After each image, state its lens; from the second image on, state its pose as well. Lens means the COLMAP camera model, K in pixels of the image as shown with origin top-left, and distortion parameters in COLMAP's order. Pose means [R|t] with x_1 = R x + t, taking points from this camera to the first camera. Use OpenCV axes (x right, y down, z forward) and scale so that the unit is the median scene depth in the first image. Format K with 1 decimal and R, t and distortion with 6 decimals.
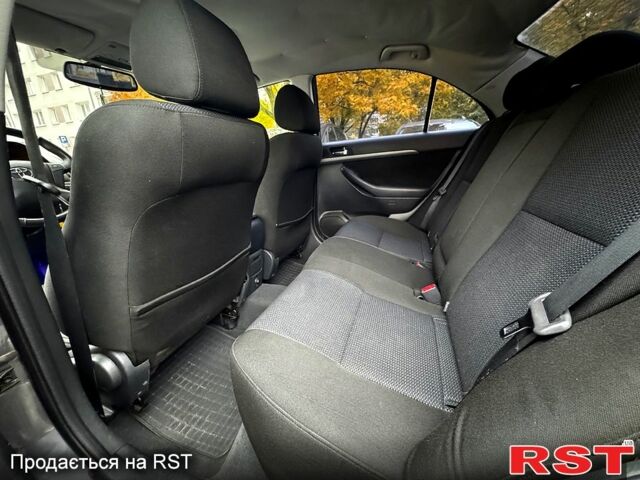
lens RADIAL K [[256.6, 0, 319.3], [0, 256.6, 238.7], [0, 0, 1]] dist [-0.000629, -0.000147]
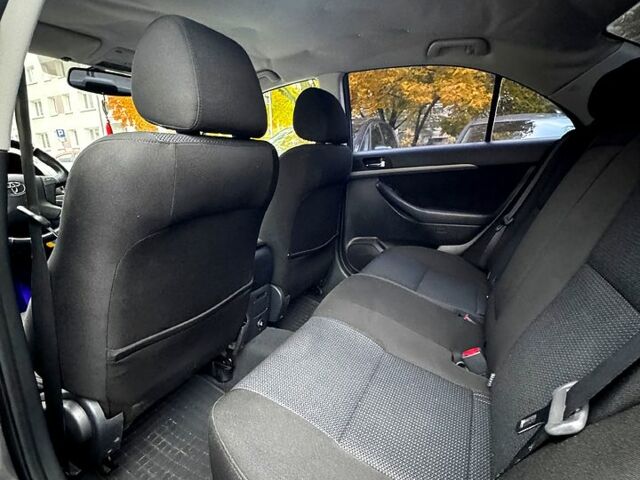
lens RADIAL K [[340.9, 0, 320.0], [0, 340.9, 240.0], [0, 0, 1]] dist [0.001001, -0.001143]
pose [[0.992520, 0.043645, -0.114016, 0.064395], [-0.051283, 0.996571, -0.064935, -0.043221], [0.110790, 0.070296, 0.991355, -0.068343]]
